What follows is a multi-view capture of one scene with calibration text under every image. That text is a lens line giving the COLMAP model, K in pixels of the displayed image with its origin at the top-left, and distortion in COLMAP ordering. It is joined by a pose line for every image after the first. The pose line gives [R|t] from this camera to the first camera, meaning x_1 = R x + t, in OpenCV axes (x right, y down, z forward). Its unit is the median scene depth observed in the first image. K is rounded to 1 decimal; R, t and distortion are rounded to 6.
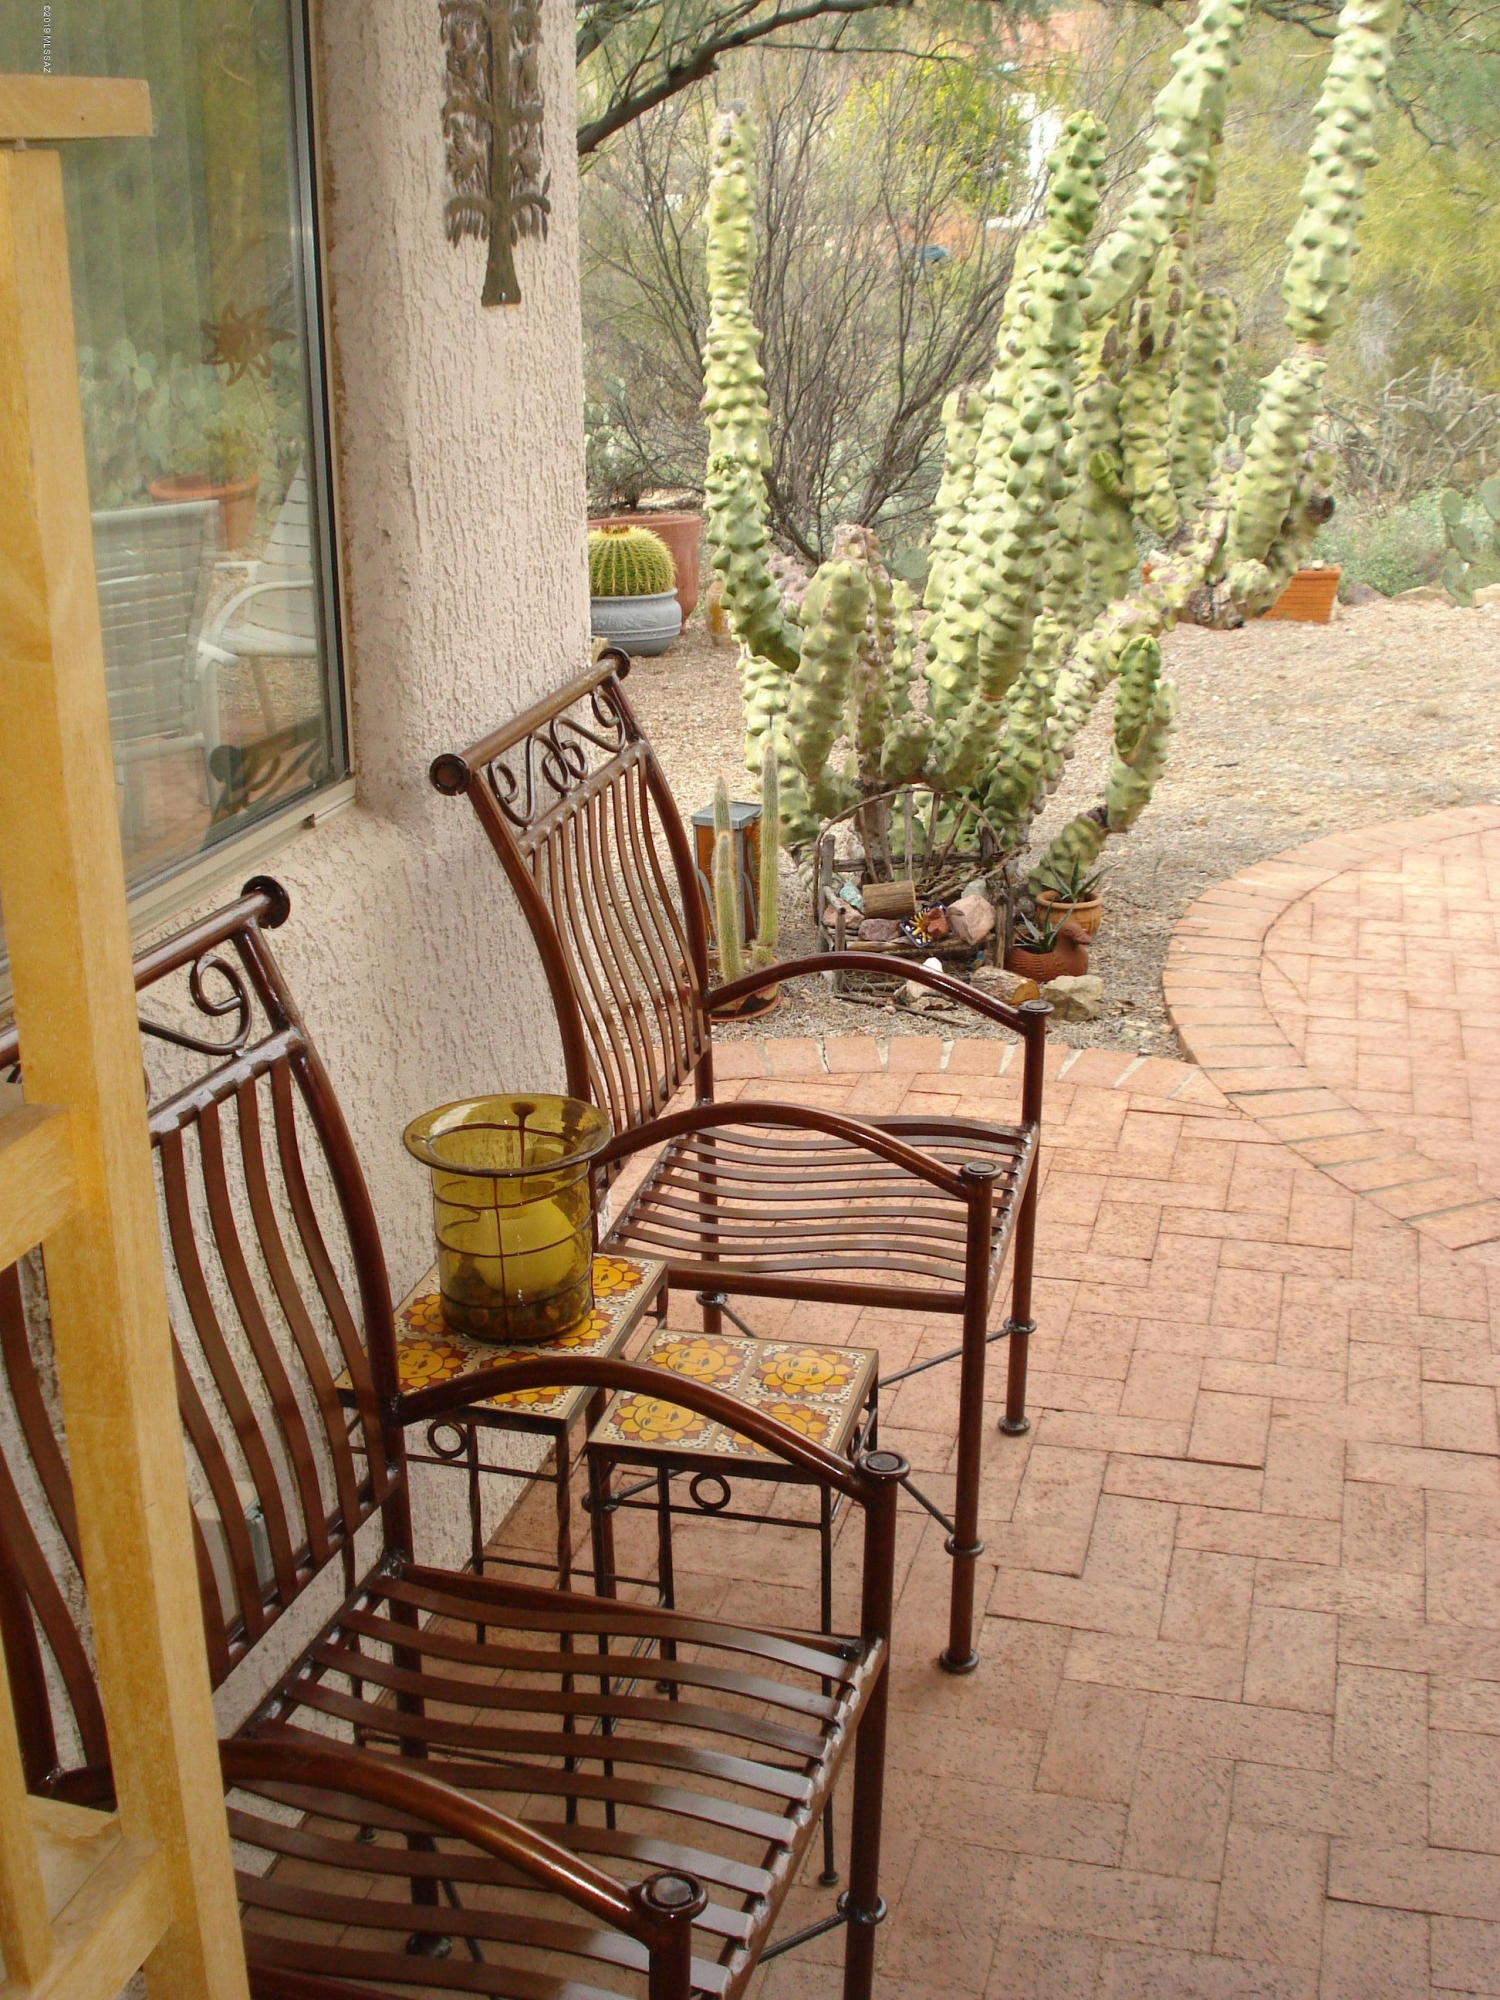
lens RADIAL K [[2273.4, 0, 750.0], [0, 2273.4, 1000.0], [0, 0, 1]] dist [-0.069119, -0.104226]
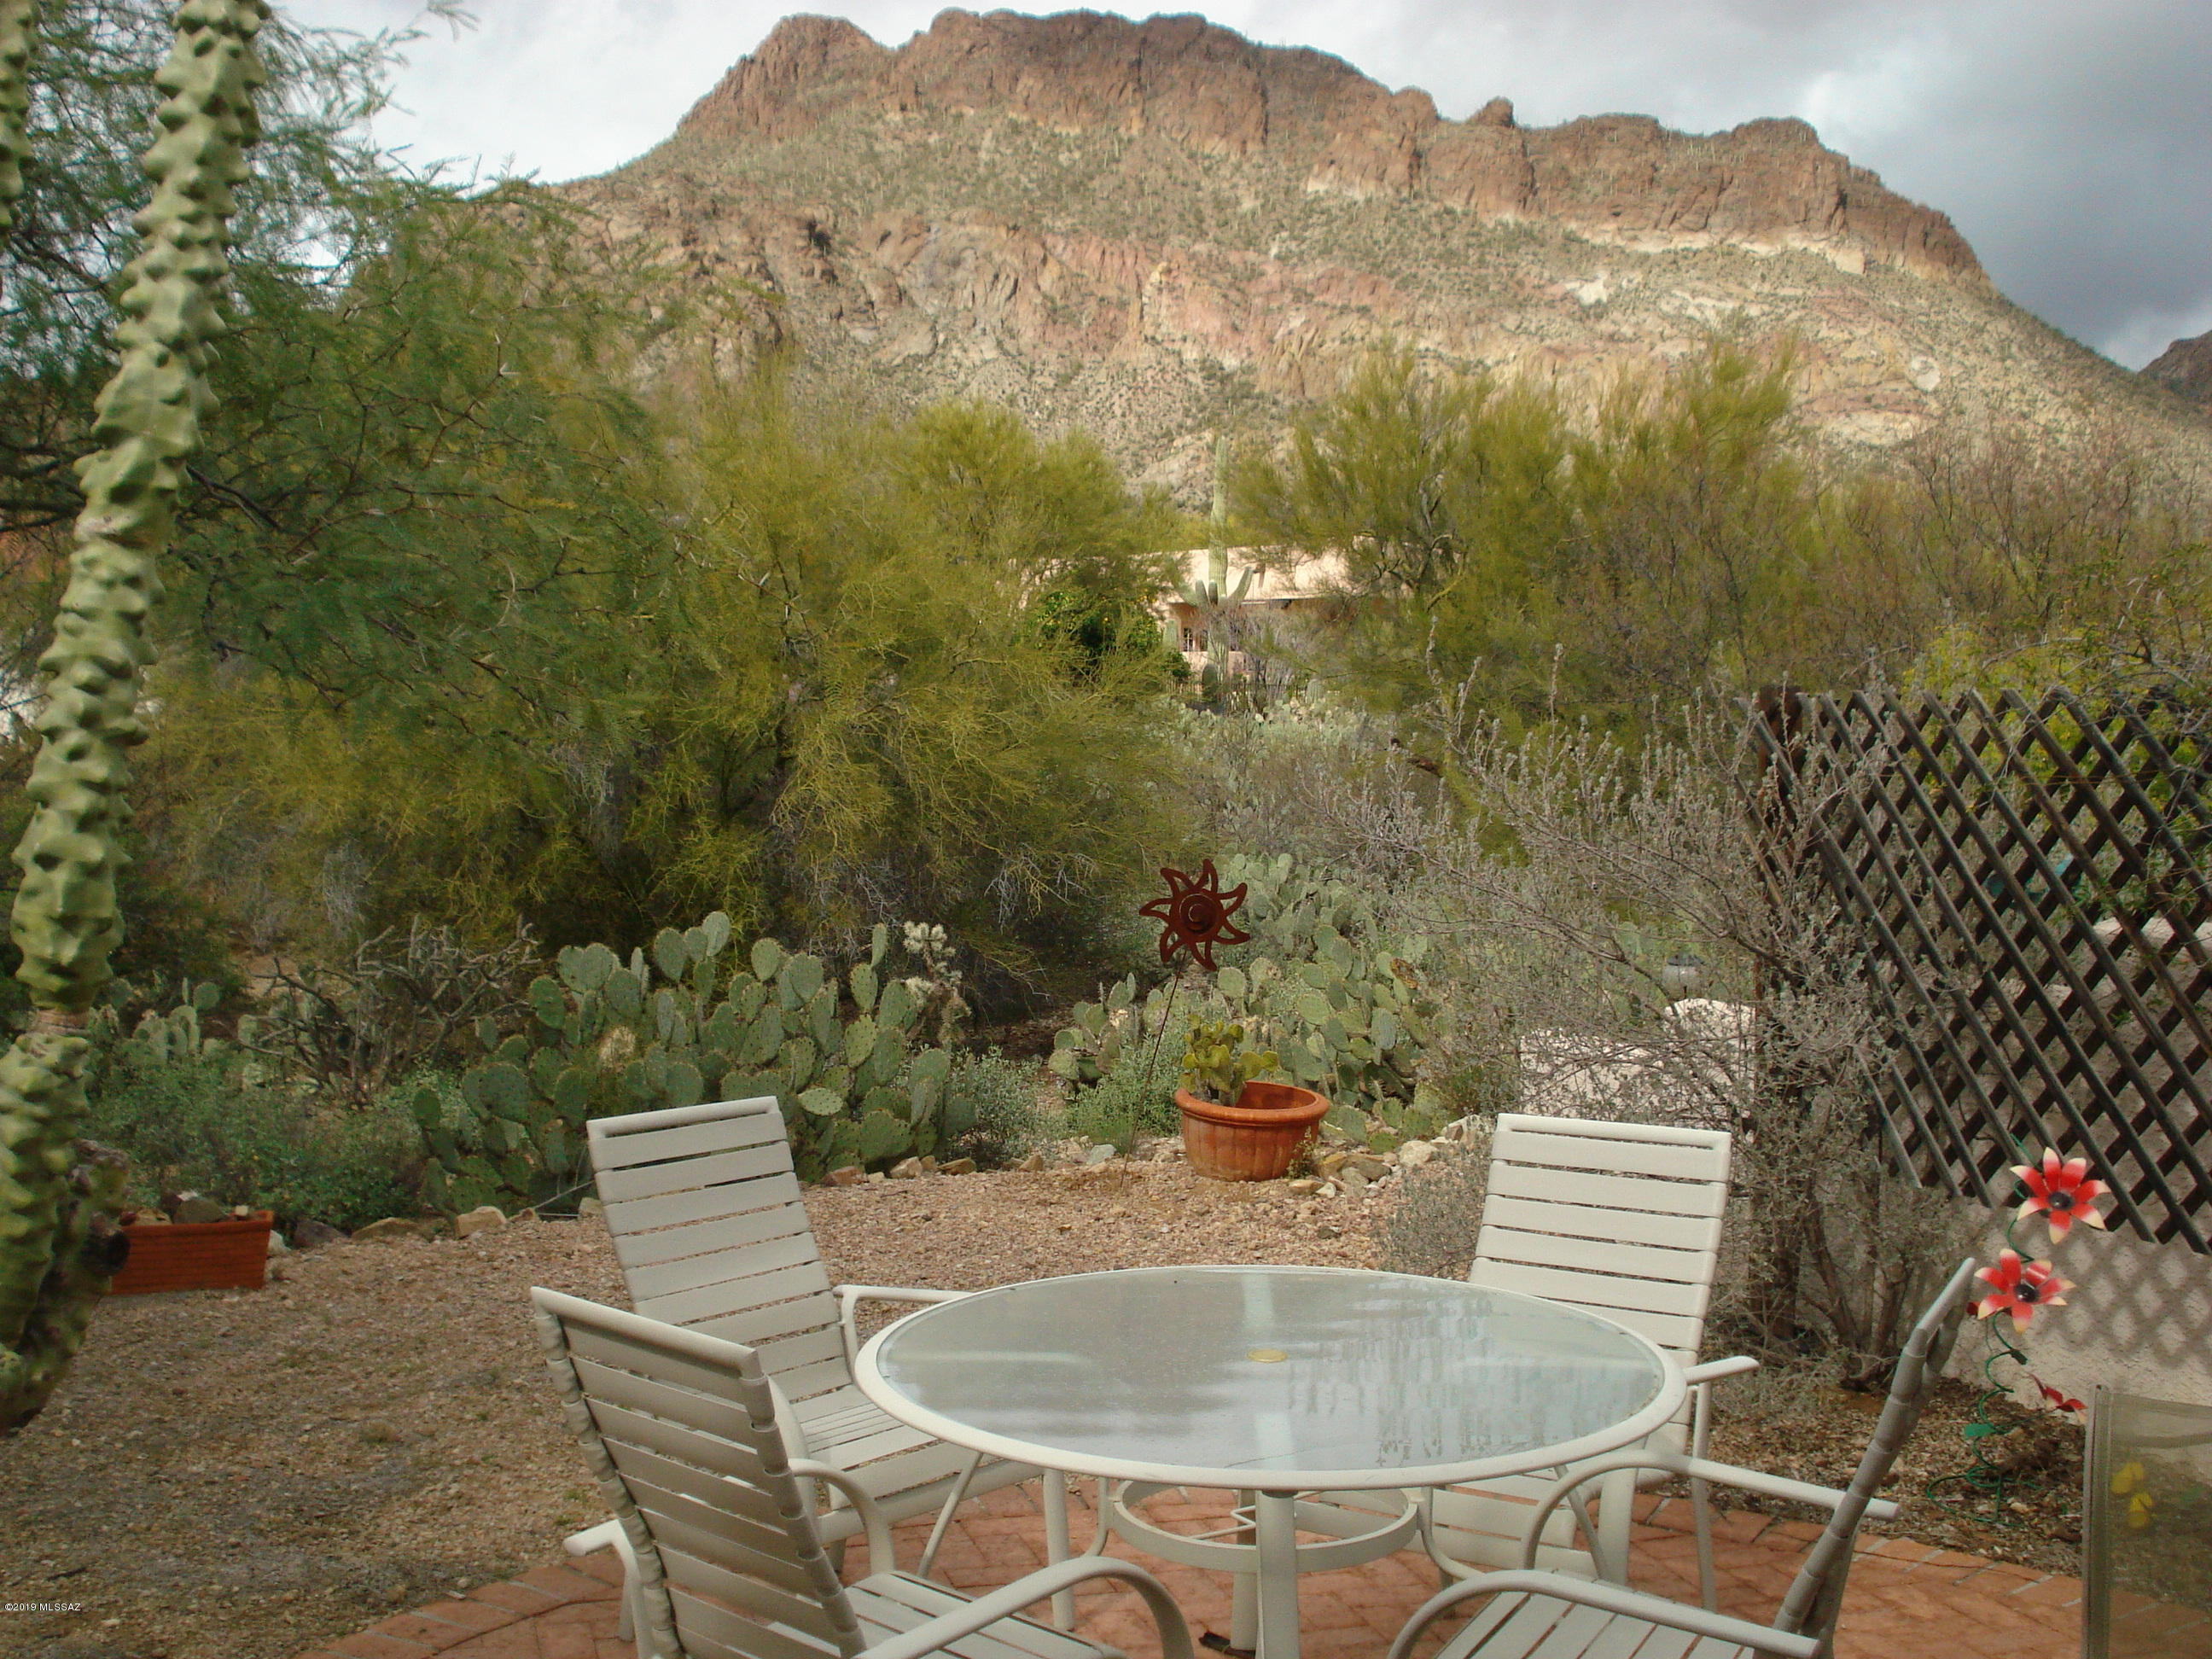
lens RADIAL K [[2514.3, 0, 1106.6], [0, 2514.3, 838.2], [0, 0, 1]] dist [-0.069119, -0.104226]
pose [[0.858985, -0.003455, 0.511990, 0.141508], [0.152829, 0.956120, -0.249955, -0.114079], [-0.488660, 0.292954, 0.821821, 0.251384]]
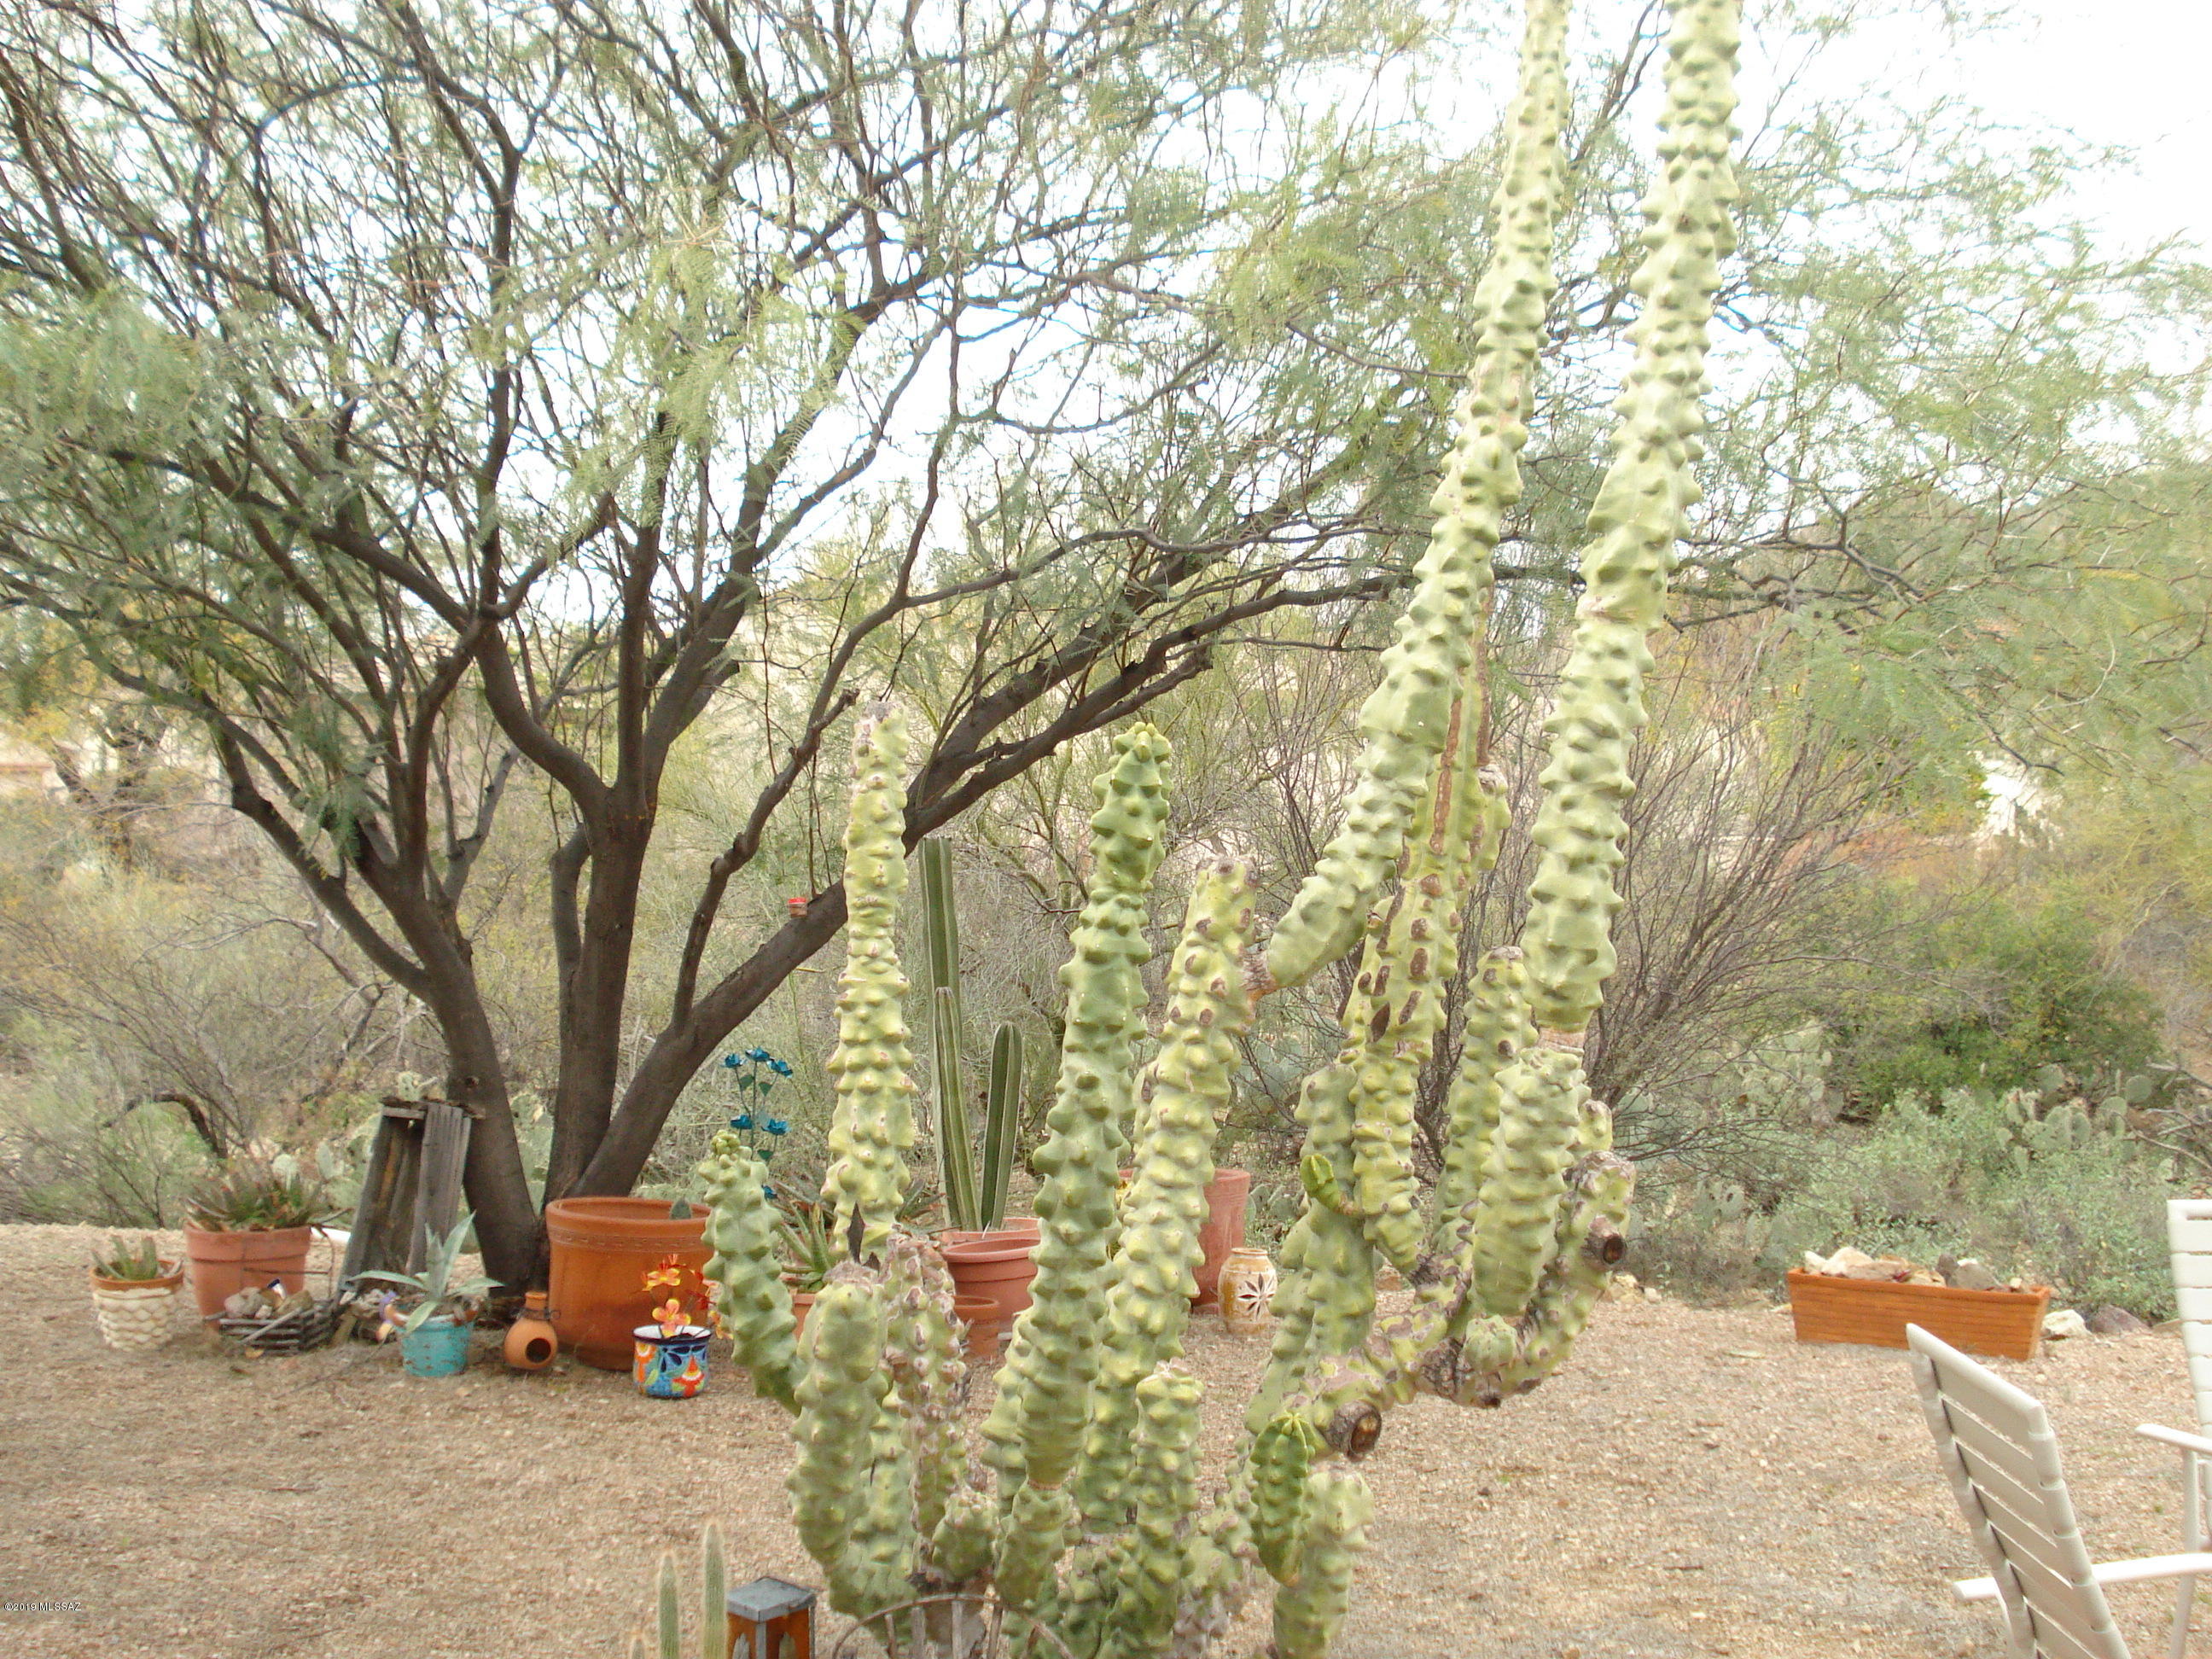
lens RADIAL K [[2514.3, 0, 1106.6], [0, 2514.3, 838.2], [0, 0, 1]] dist [-0.069119, -0.104226]
pose [[0.967155, 0.034914, -0.251777, 0.305499], [-0.113470, 0.945652, -0.304740, -0.082653], [0.227454, 0.323300, 0.918554, 0.187991]]
